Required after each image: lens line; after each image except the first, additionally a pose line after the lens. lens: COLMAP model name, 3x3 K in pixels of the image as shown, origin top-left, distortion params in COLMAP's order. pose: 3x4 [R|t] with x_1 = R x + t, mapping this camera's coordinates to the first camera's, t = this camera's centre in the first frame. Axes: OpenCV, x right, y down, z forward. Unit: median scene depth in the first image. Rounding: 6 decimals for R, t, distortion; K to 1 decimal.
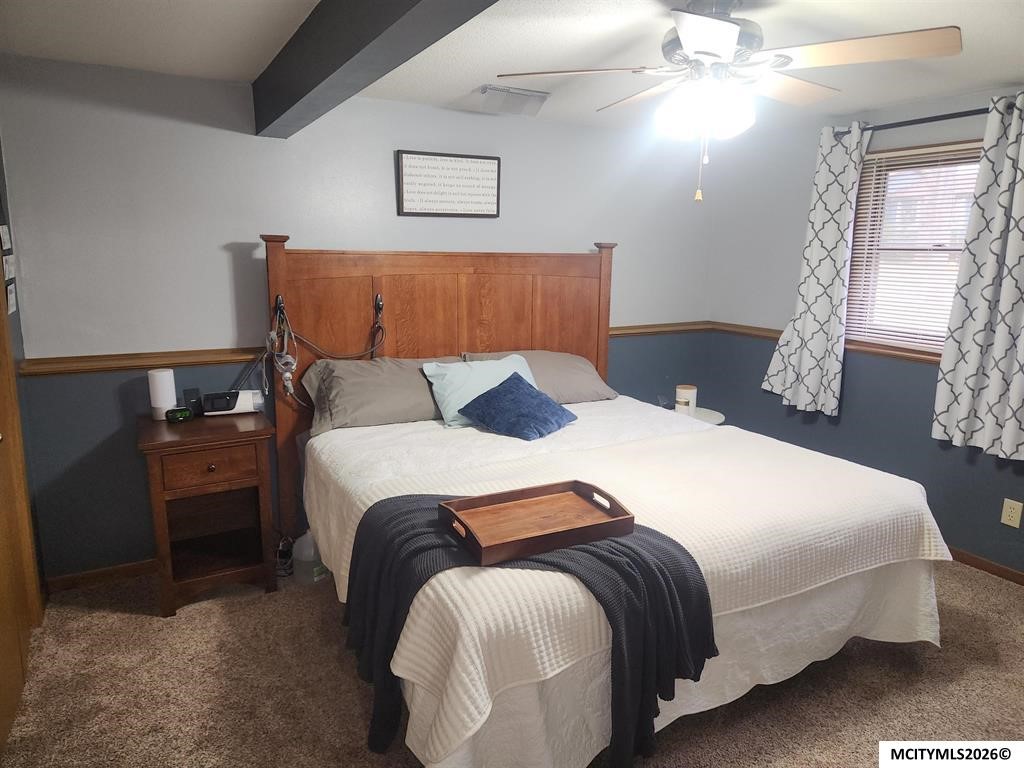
lens RADIAL K [[688.9, 0, 510.8], [0, 688.9, 381.9], [0, 0, 1]] dist [0.052280, -0.009383]
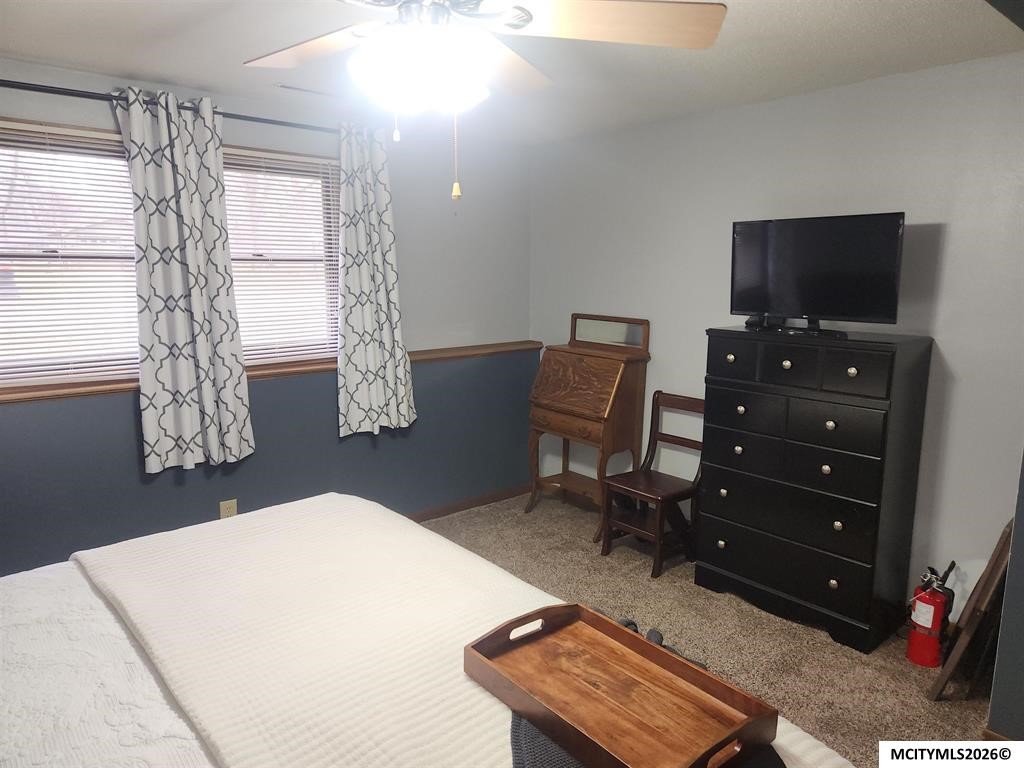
lens RADIAL K [[688.9, 0, 511.7], [0, 688.9, 385.8], [0, 0, 1]] dist [0.052280, -0.009383]
pose [[-0.224324, -0.182091, 0.957351, -0.345194], [0.175116, 0.958865, 0.223411, -0.155846], [-0.958652, 0.217764, -0.183210, 0.786251]]
